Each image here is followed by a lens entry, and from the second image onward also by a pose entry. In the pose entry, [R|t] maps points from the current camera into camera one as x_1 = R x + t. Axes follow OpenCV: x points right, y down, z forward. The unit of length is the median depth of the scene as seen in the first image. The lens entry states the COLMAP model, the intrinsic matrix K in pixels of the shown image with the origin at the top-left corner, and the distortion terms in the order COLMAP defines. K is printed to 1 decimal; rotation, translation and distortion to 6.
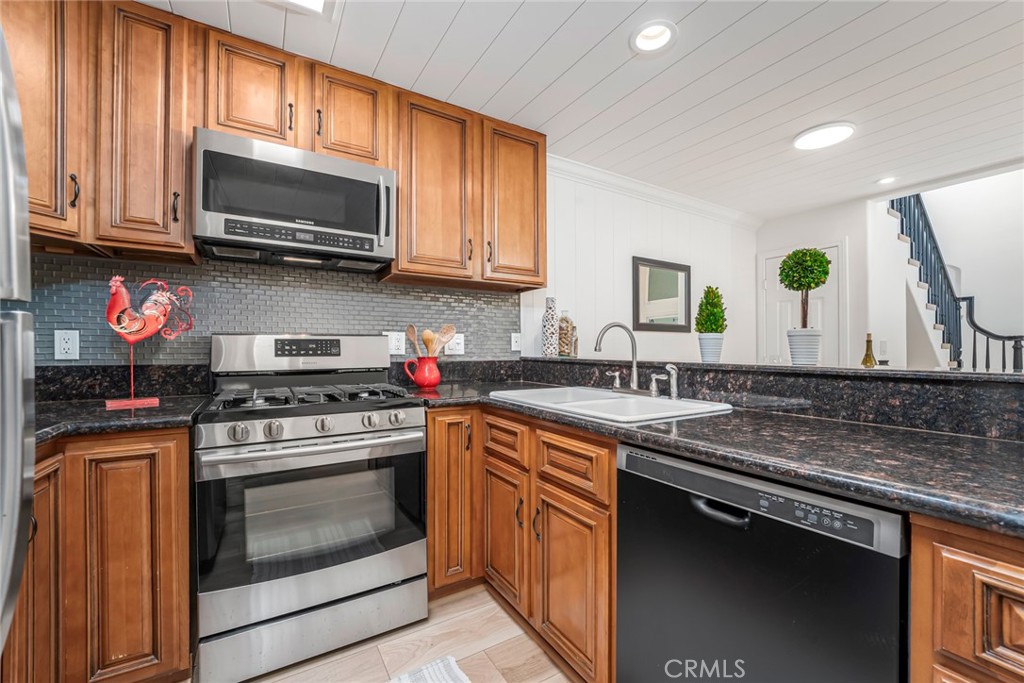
lens RADIAL K [[416.5, 0, 514.8], [0, 416.5, 350.2], [0, 0, 1]] dist [-0.016596, 0.003634]
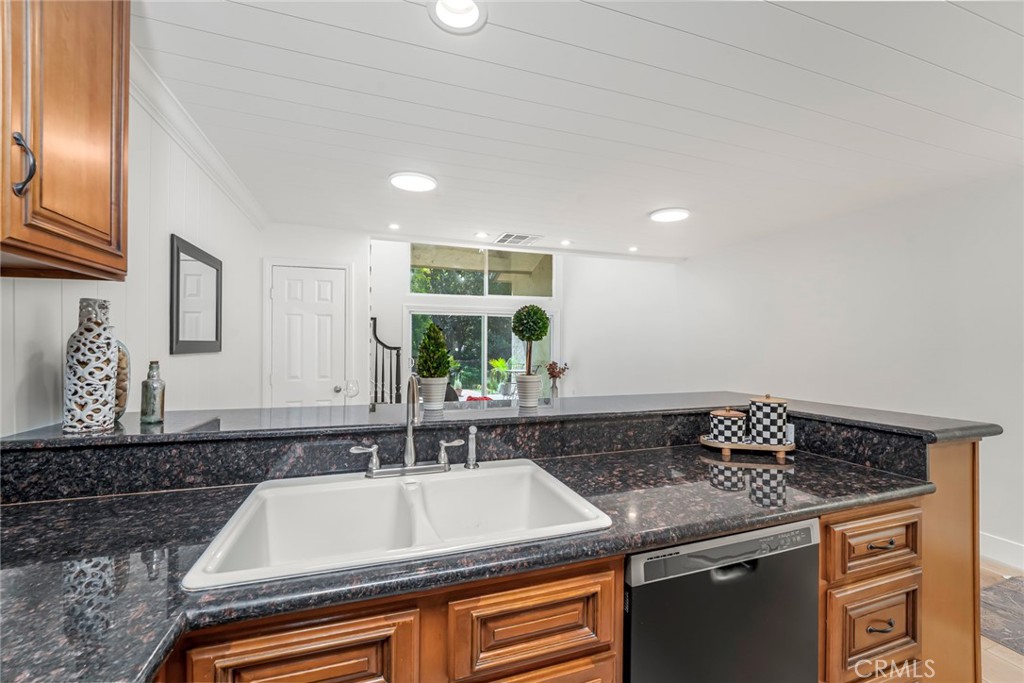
lens RADIAL K [[416.5, 0, 509.4], [0, 416.5, 340.7], [0, 0, 1]] dist [-0.016596, 0.003634]
pose [[0.218658, 0.008195, 0.975767, -0.360160], [-0.003513, 0.999965, -0.007612, -0.112790], [-0.975795, -0.001763, 0.218679, 0.654593]]
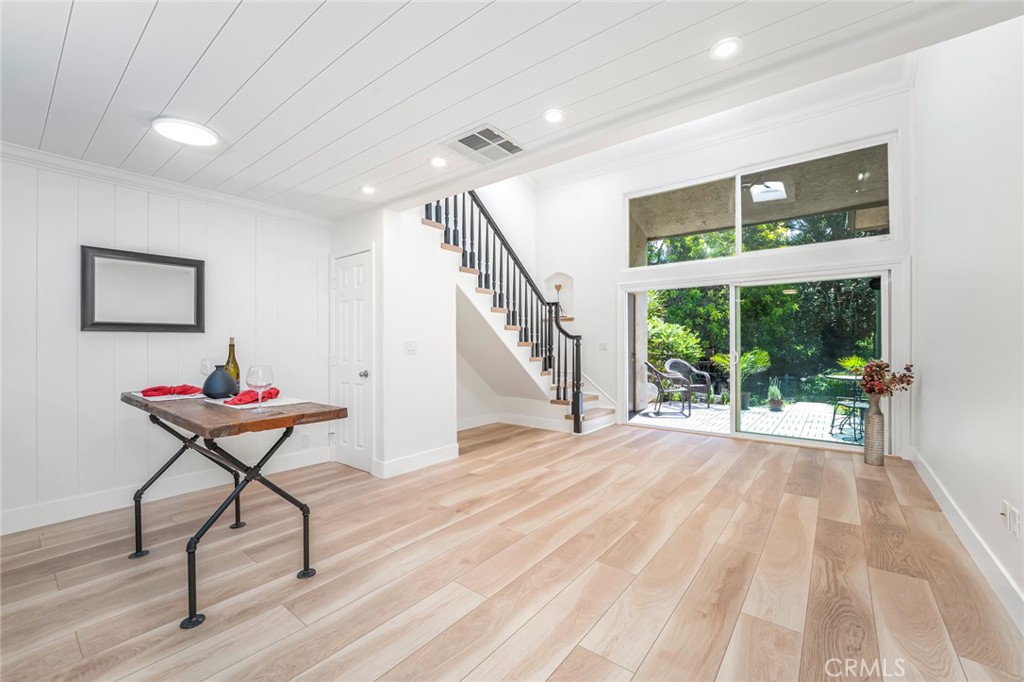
lens RADIAL K [[416.5, 0, 516.2], [0, 416.5, 343.1], [0, 0, 1]] dist [-0.016596, 0.003634]
pose [[0.936937, -0.003294, 0.349482, 1.465717], [0.003992, 0.999991, -0.001279, -0.029201], [-0.349475, 0.002594, 0.936942, -0.215500]]
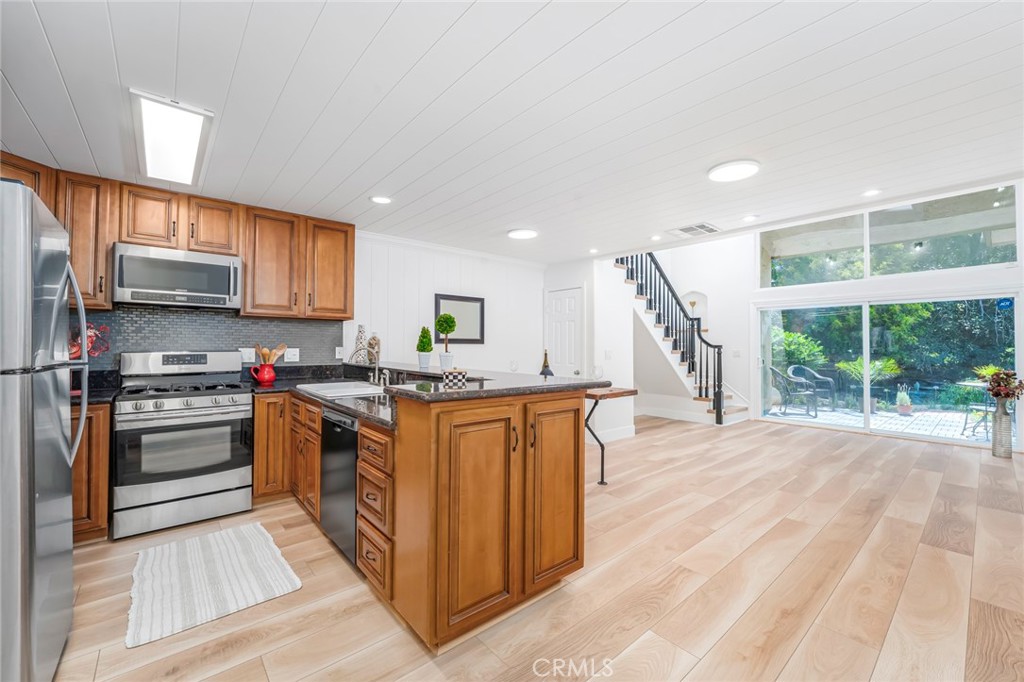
lens RADIAL K [[416.5, 0, 513.7], [0, 416.5, 338.8], [0, 0, 1]] dist [-0.016596, 0.003634]
pose [[0.987586, 0.006348, 0.156954, 0.576468], [-0.003422, 0.999815, -0.018905, -0.065919], [-0.157045, 0.018133, 0.987425, -0.894872]]
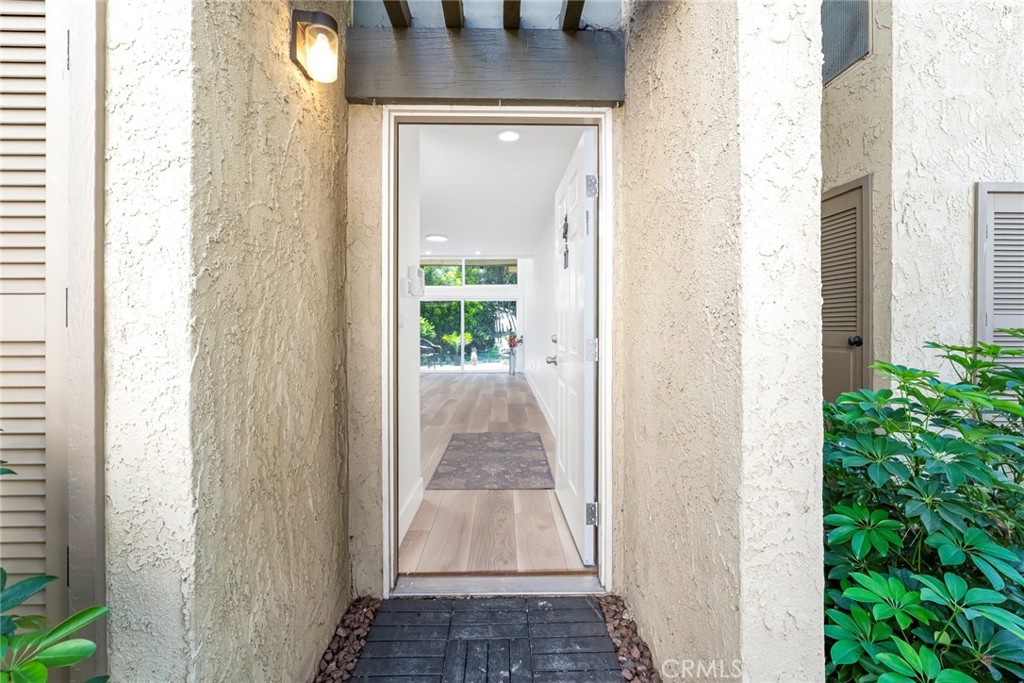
lens RADIAL K [[416.5, 0, 513.7], [0, 416.5, 337.5], [0, 0, 1]] dist [-0.016596, 0.003634]
pose [[0.504734, -0.011960, 0.863192, -0.851542], [0.002204, 0.999919, 0.012566, 0.040725], [-0.863272, -0.004440, 0.504720, -1.692968]]
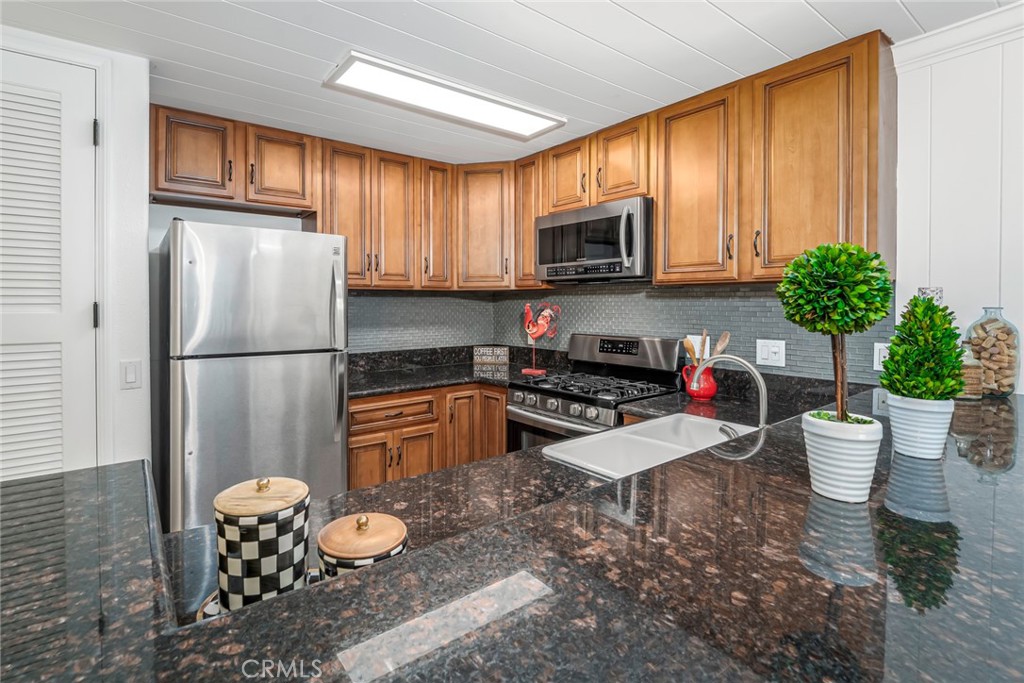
lens RADIAL K [[476.5, 0, 455.1], [0, 476.5, 305.6], [0, 0, 1]] dist [-0.016985, 0.002914]
pose [[0.064628, 0.002439, -0.997906, 0.976524], [-0.000889, 0.999997, 0.002387, -0.144089], [0.997909, 0.000733, 0.064630, 0.433601]]
